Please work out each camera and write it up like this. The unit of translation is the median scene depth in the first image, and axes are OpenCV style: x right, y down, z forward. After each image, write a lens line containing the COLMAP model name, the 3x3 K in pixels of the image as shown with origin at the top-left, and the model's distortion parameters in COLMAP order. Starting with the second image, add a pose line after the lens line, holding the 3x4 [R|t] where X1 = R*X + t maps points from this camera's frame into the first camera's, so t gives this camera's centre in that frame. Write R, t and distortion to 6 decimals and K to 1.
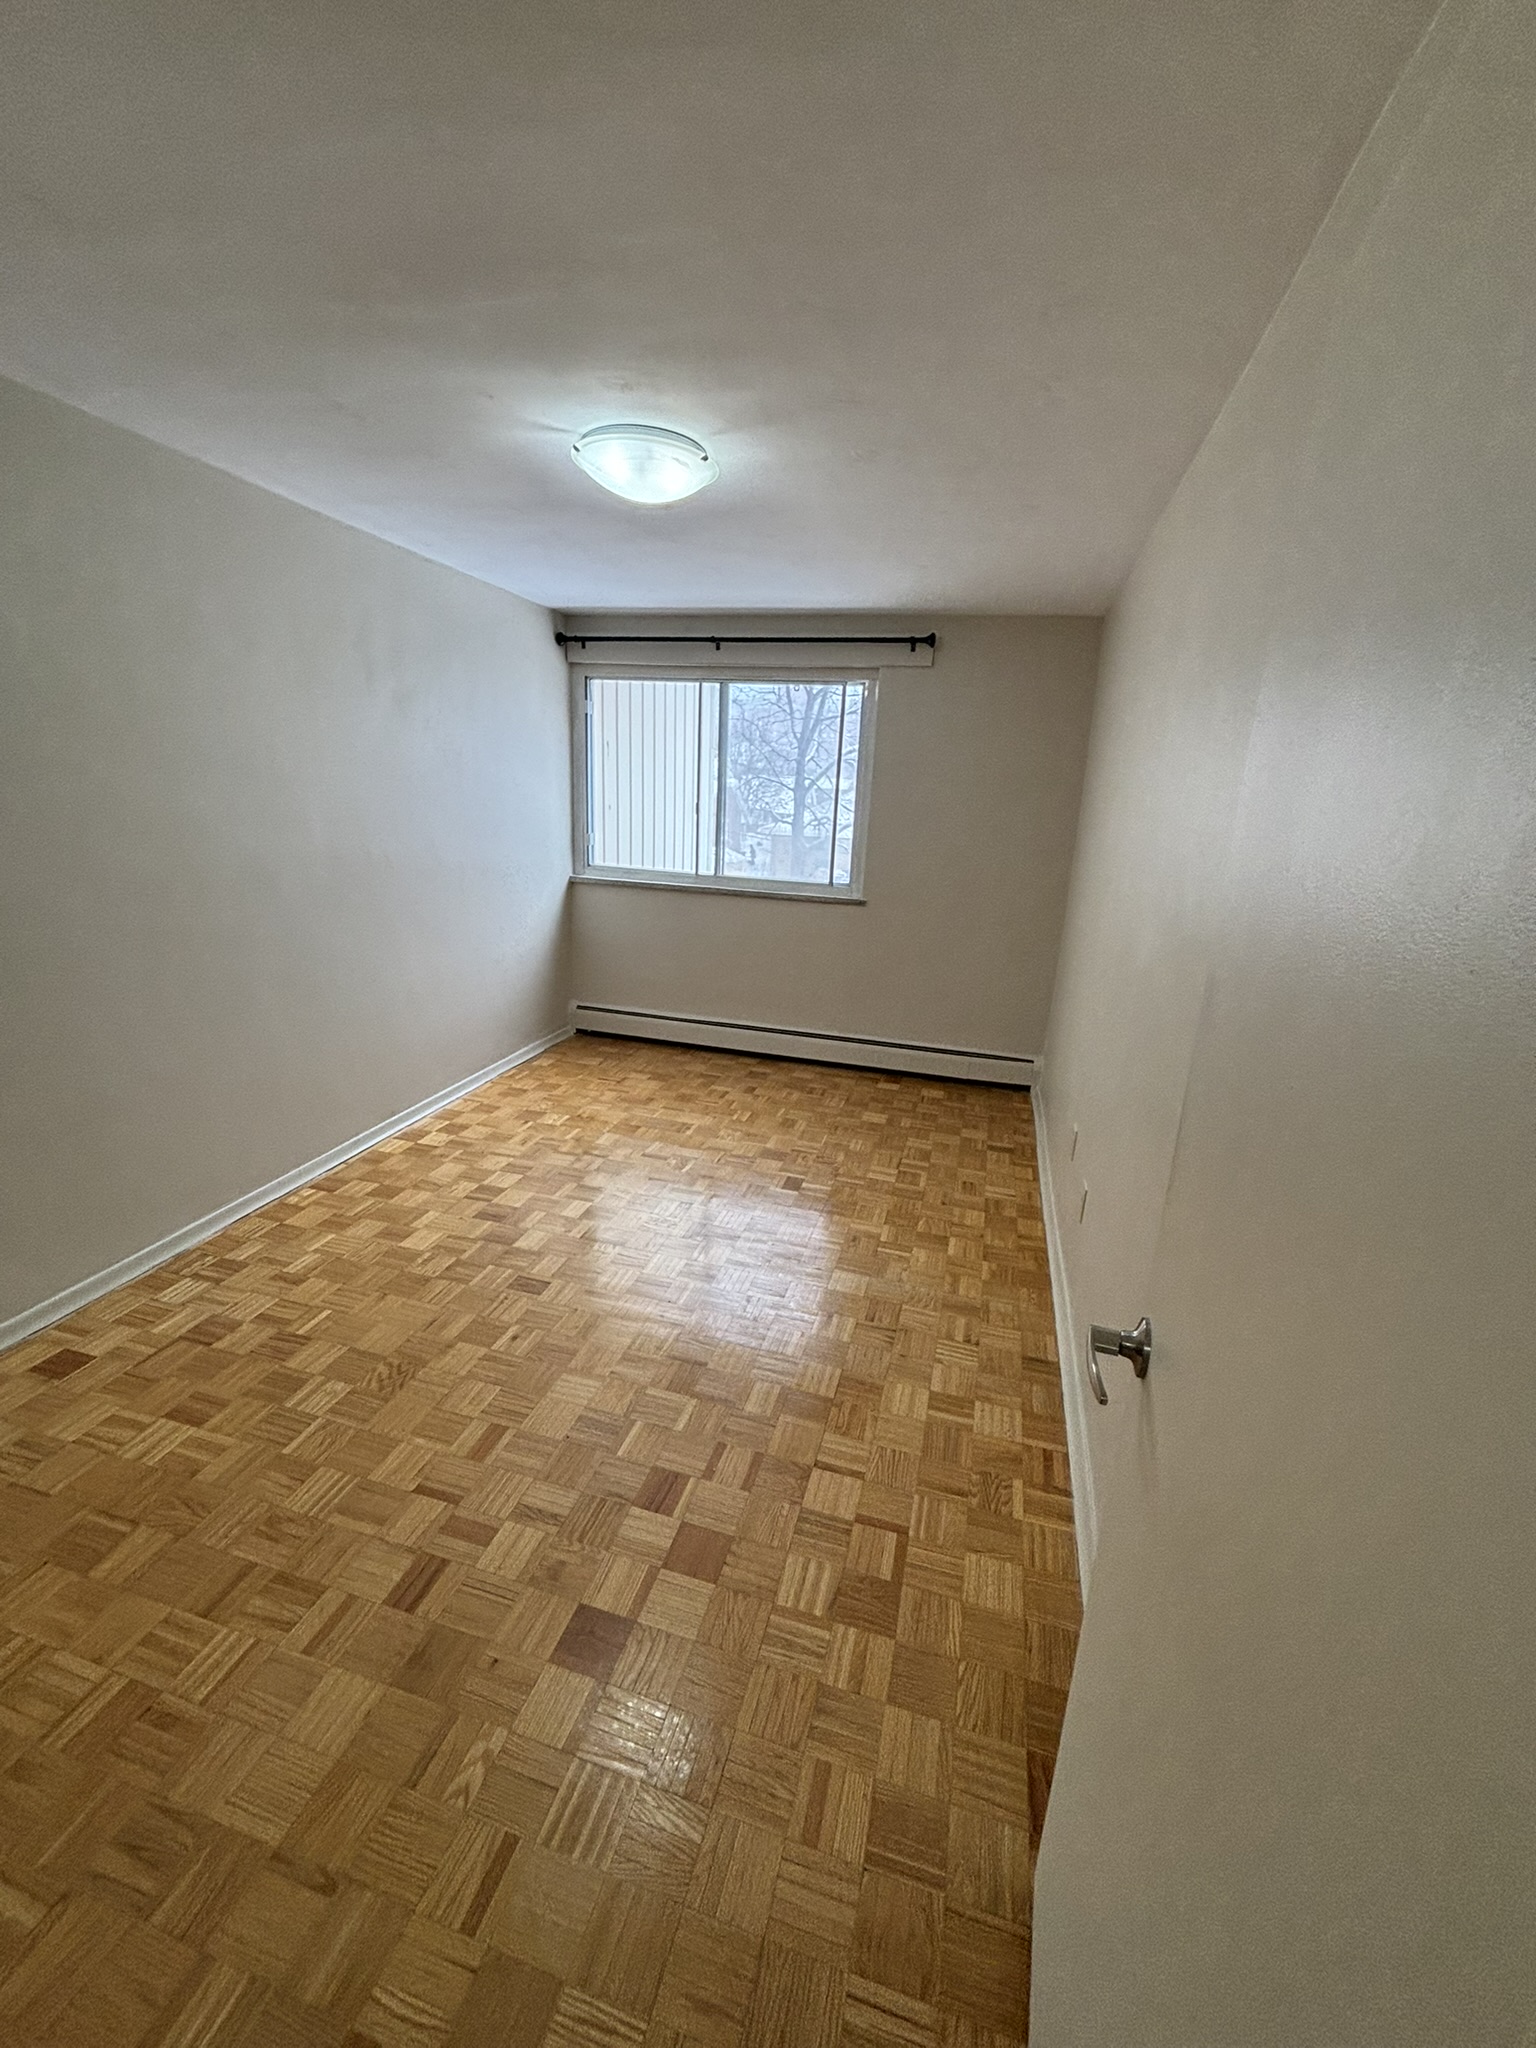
lens RADIAL K [[834.8, 0, 769.9], [0, 834.8, 1013.0], [0, 0, 1]] dist [0.000305, 0.000221]
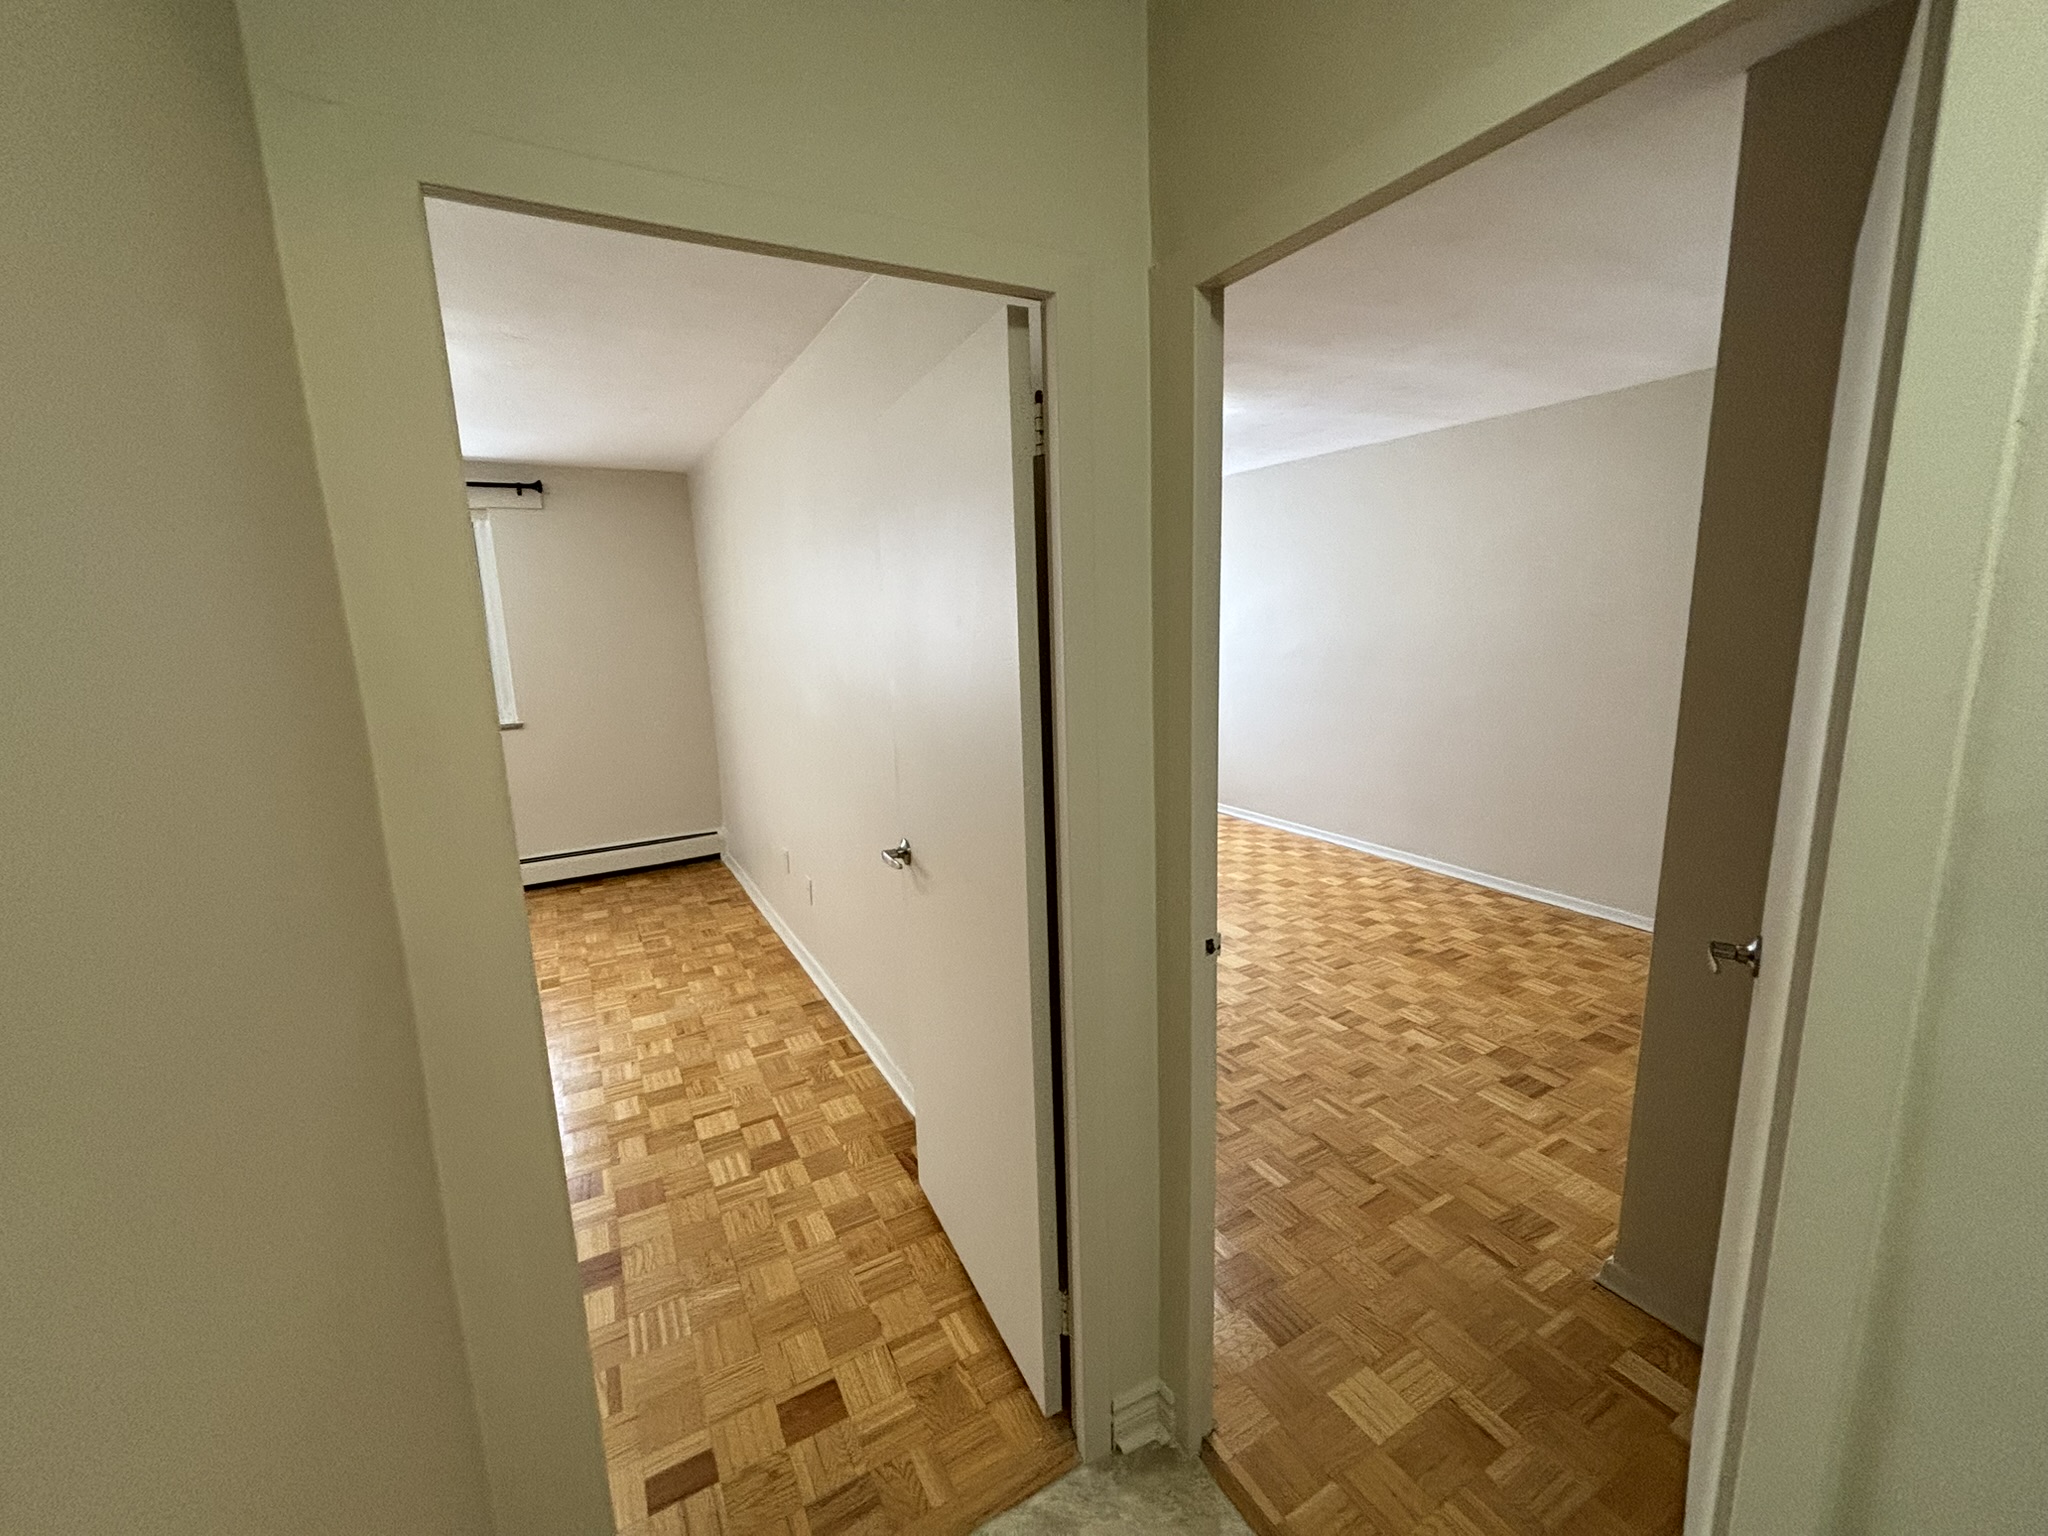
lens RADIAL K [[834.8, 0, 1024.0], [0, 834.8, 768.0], [0, 0, 1]] dist [0.000305, 0.000221]
pose [[0.707161, -0.197919, 0.678786, -0.229672], [0.246333, 0.968840, 0.025861, 0.063134], [-0.662754, 0.148919, 0.733880, -0.248017]]
